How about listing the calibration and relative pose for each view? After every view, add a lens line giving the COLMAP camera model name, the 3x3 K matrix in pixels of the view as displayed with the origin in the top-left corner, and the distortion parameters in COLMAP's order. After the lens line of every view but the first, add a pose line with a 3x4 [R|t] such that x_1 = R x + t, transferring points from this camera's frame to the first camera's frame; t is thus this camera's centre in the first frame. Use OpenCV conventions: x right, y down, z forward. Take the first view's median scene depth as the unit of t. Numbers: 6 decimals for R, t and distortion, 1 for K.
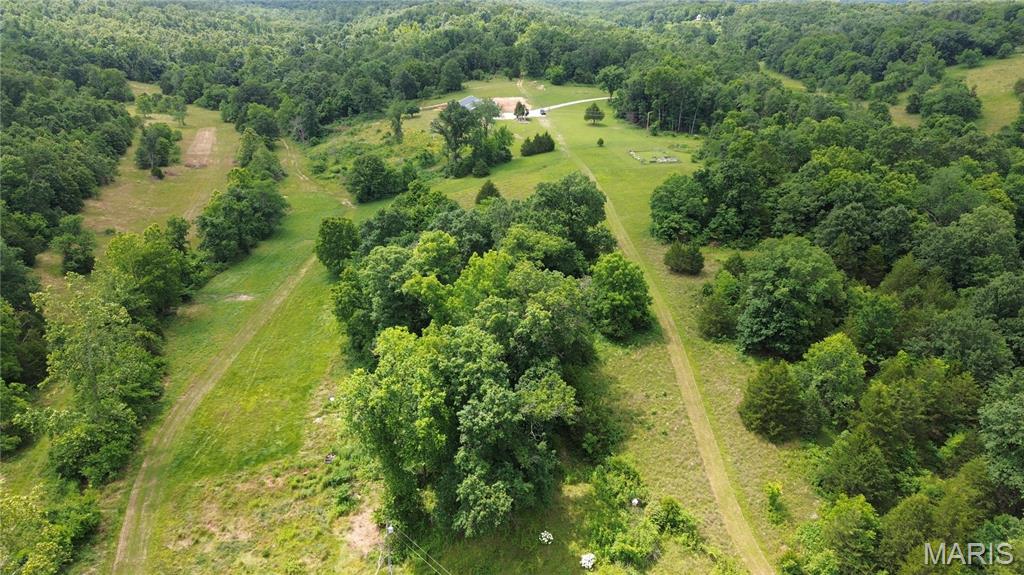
lens RADIAL K [[729.9, 0, 515.2], [0, 729.9, 285.2], [0, 0, 1]] dist [0.072559, -0.063606]
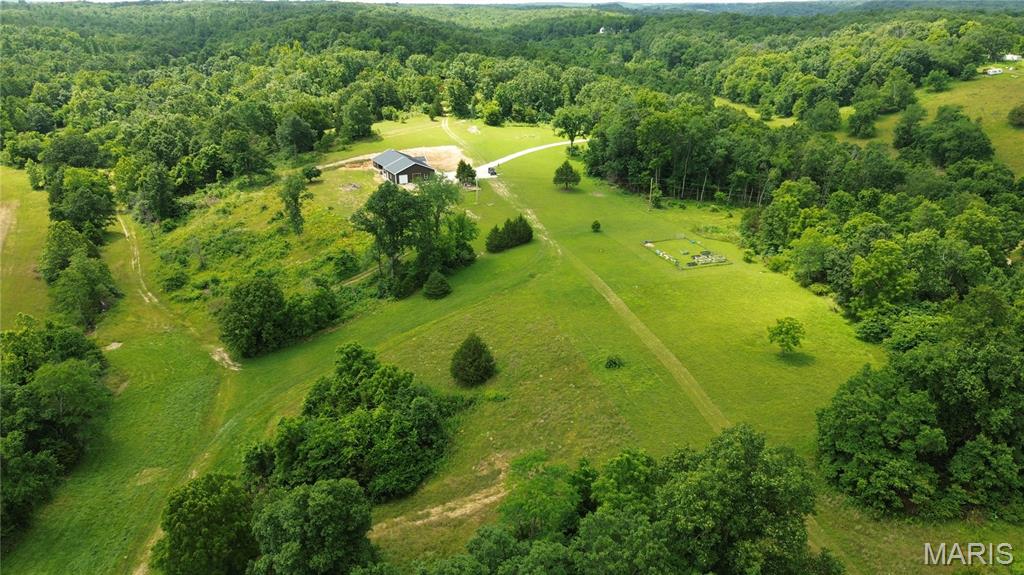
lens RADIAL K [[729.9, 0, 515.2], [0, 729.9, 285.2], [0, 0, 1]] dist [0.072559, -0.063606]
pose [[0.987185, -0.056884, 0.149094, -0.069215], [0.058233, 0.998292, -0.004693, -0.140887], [-0.148572, 0.013315, 0.988812, 0.320207]]
